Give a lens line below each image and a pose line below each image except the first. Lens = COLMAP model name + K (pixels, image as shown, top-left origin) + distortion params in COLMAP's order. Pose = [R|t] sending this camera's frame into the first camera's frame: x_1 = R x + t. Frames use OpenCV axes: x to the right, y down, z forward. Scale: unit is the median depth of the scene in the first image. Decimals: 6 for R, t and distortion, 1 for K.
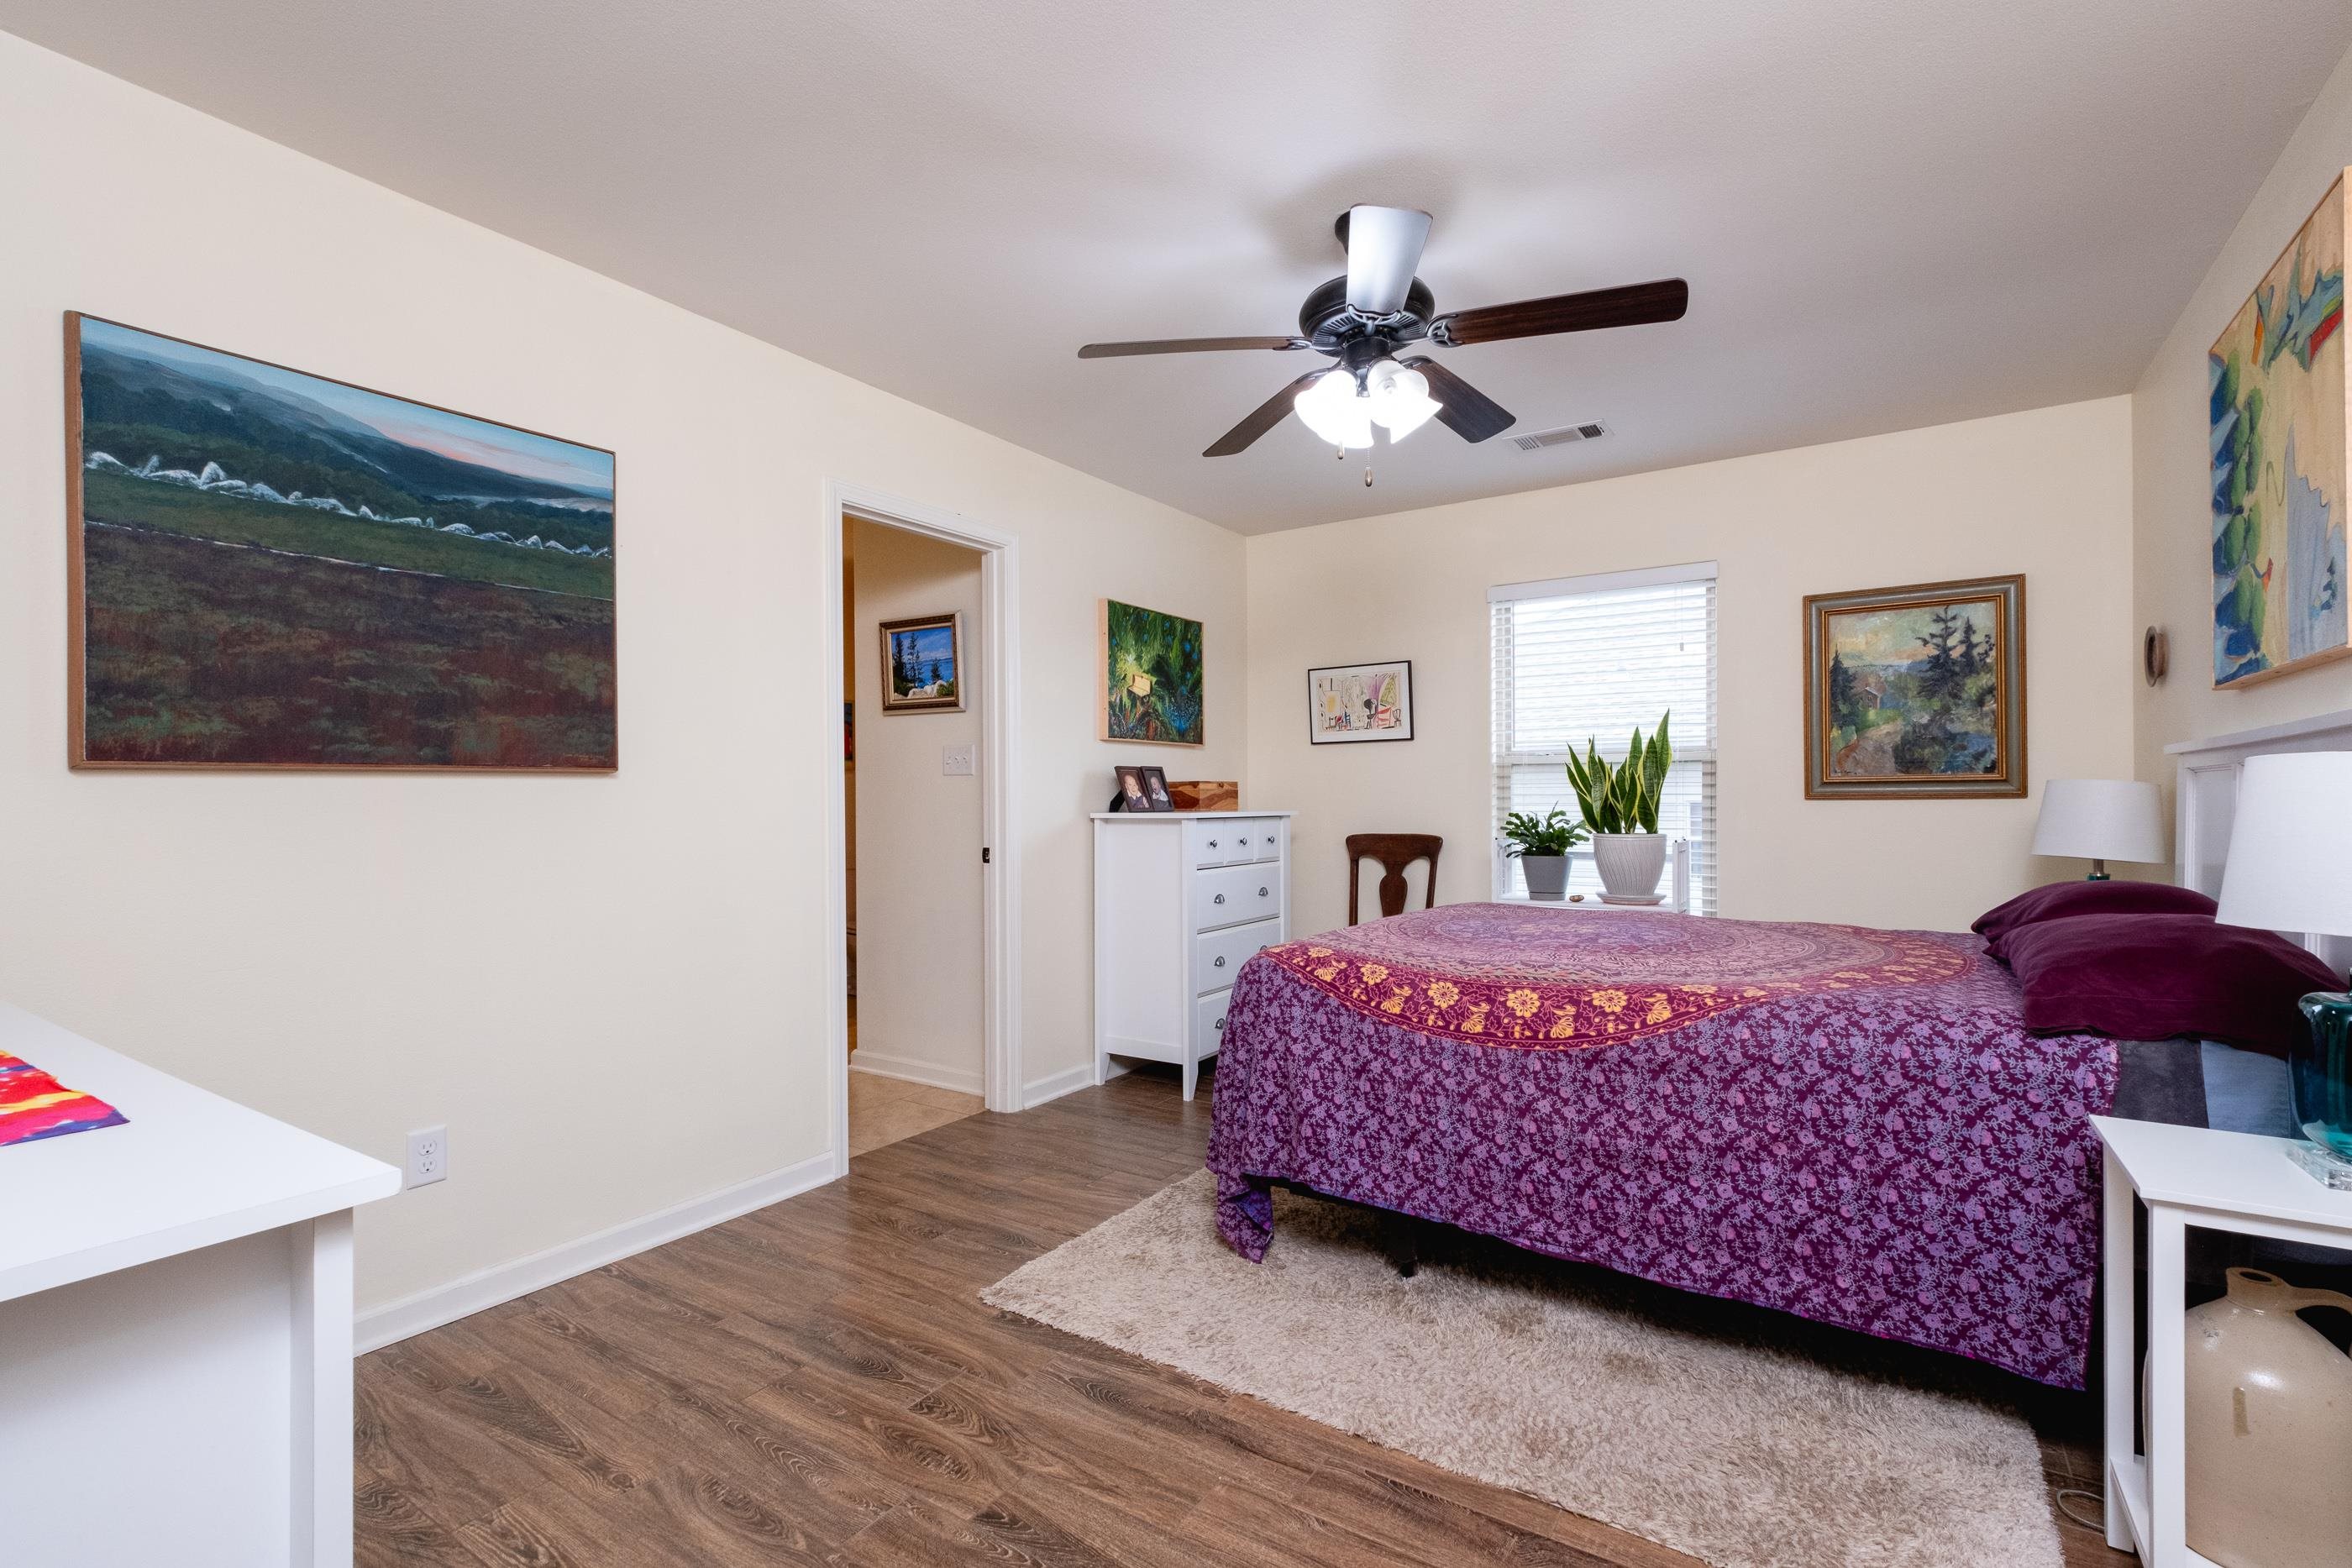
lens RADIAL K [[1031.4, 0, 1190.8], [0, 1031.4, 798.5], [0, 0, 1]] dist [-0.000839, -0.000881]
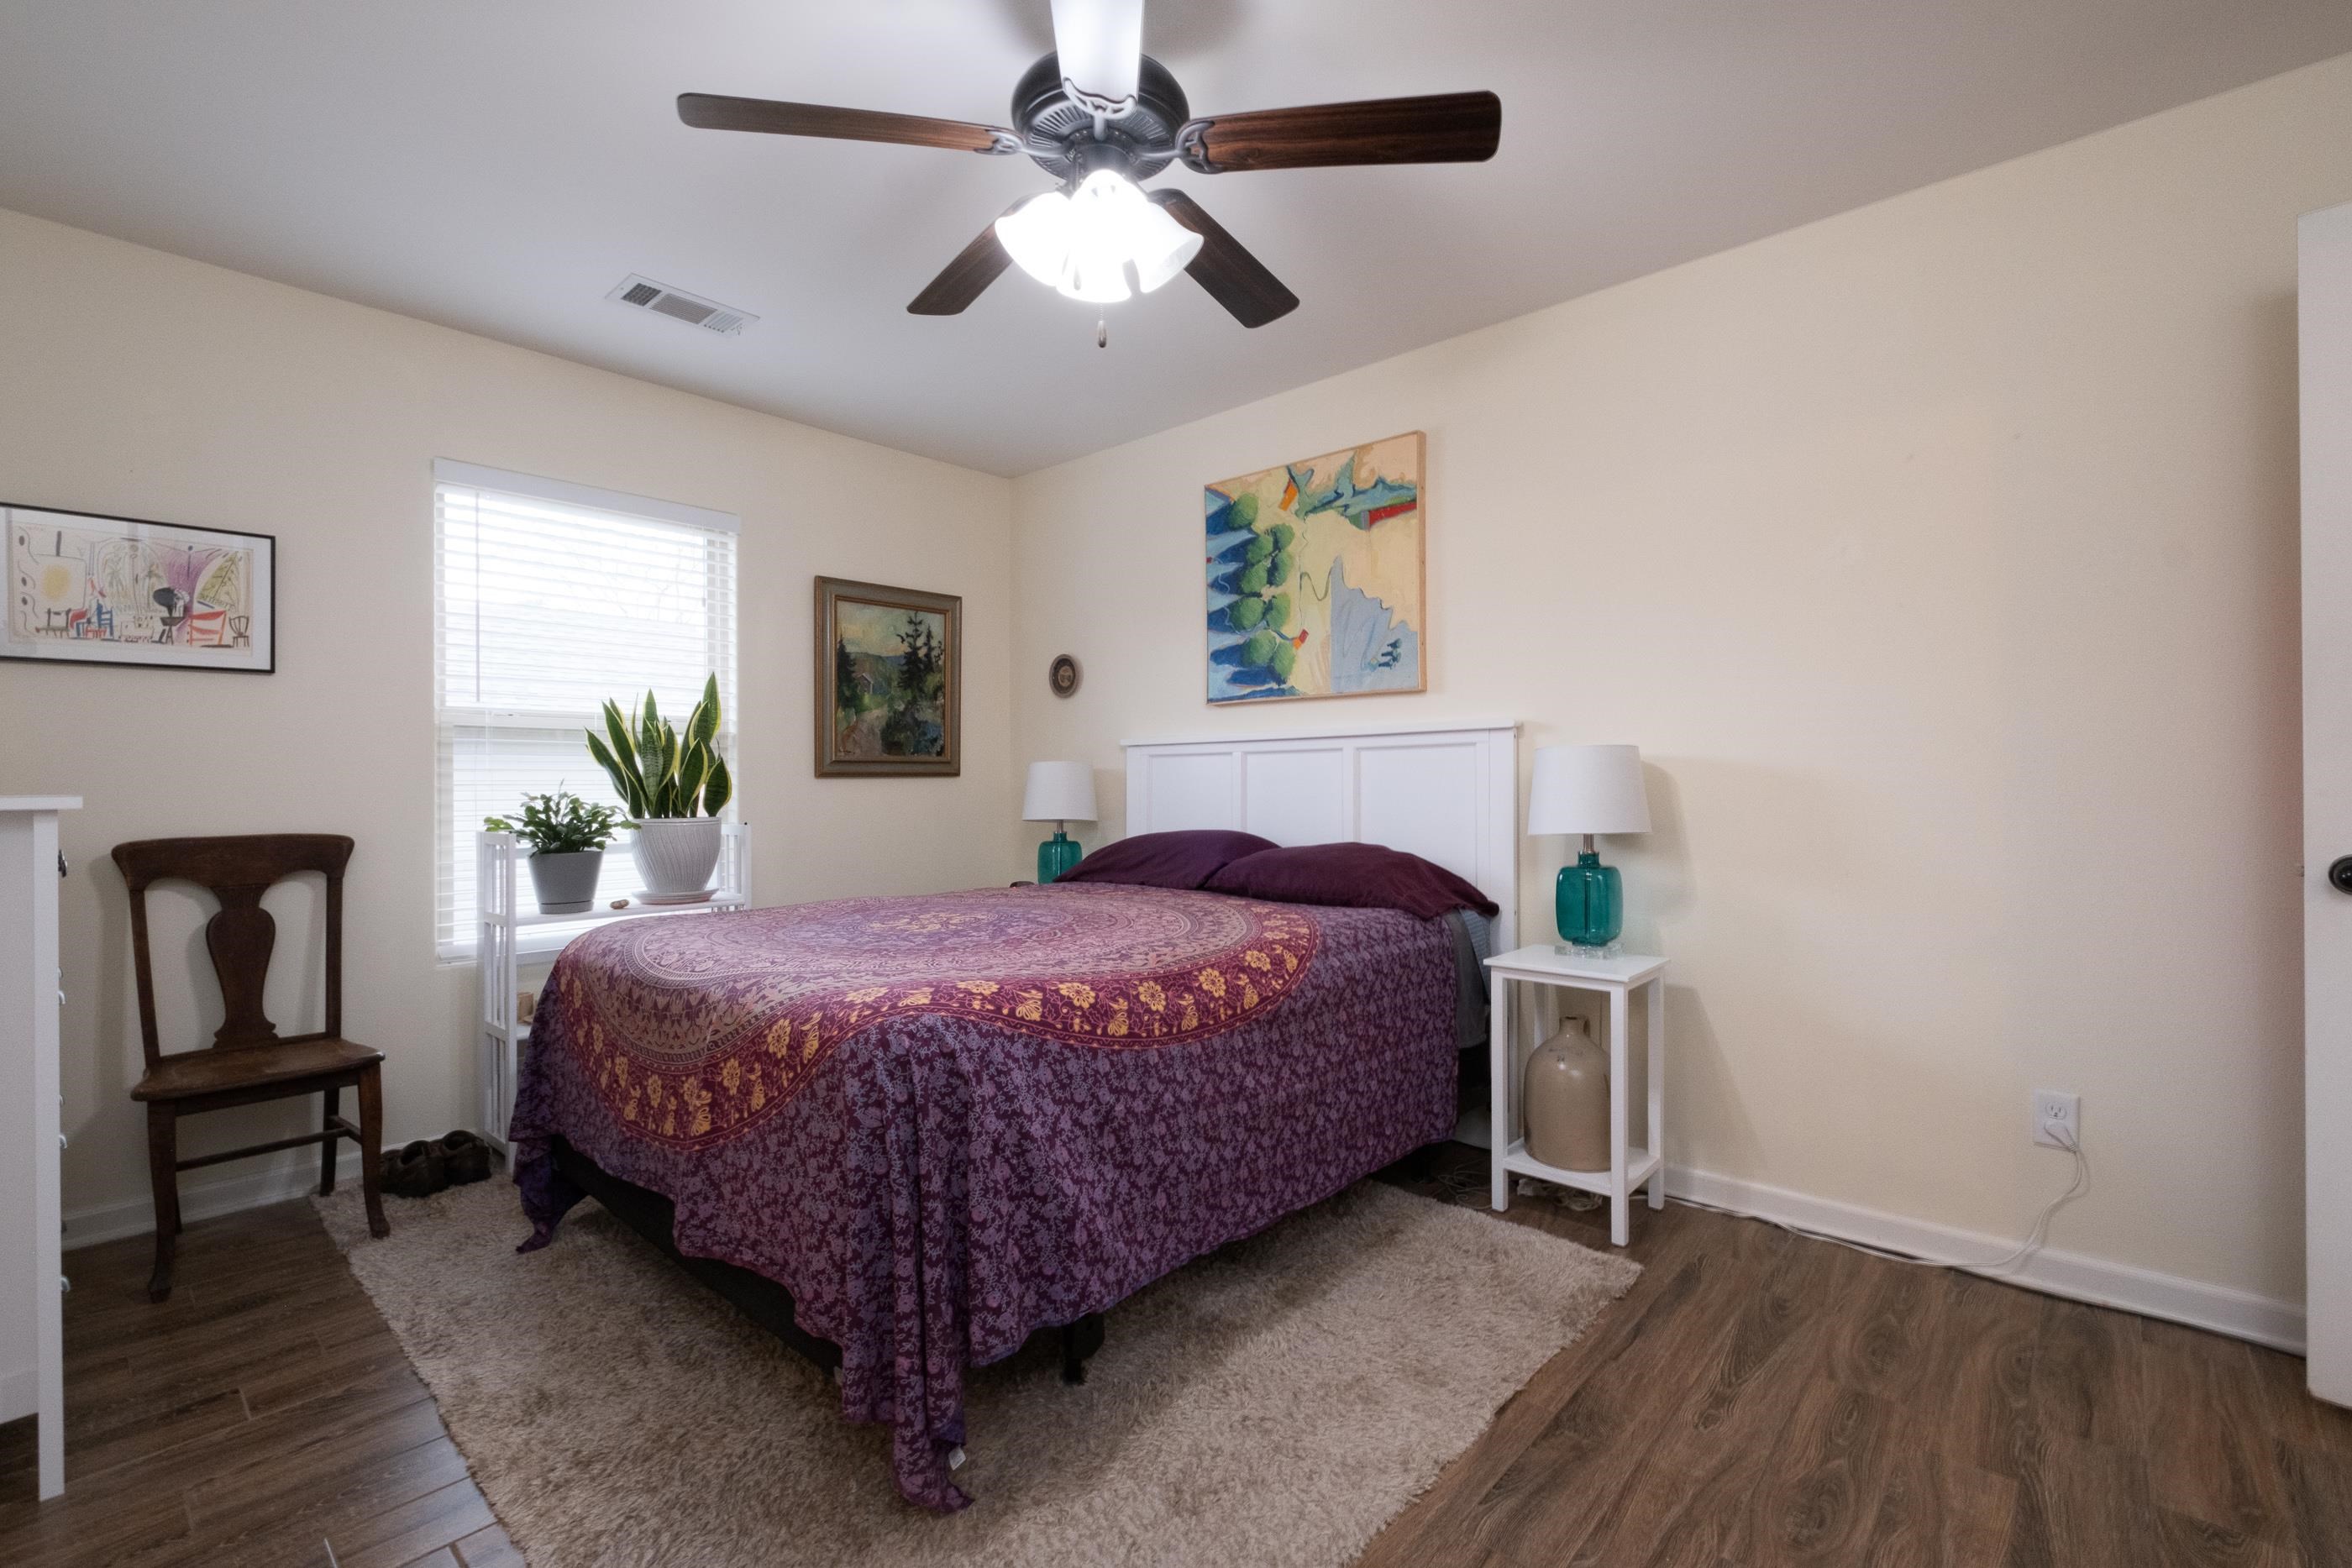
lens RADIAL K [[1031.4, 0, 1171.1], [0, 1031.4, 777.2], [0, 0, 1]] dist [-0.000839, -0.000881]
pose [[0.157982, 0.009377, 0.987397, -0.368288], [0.005520, 0.999931, -0.010379, 0.013610], [-0.987427, 0.007091, 0.157919, 0.540673]]
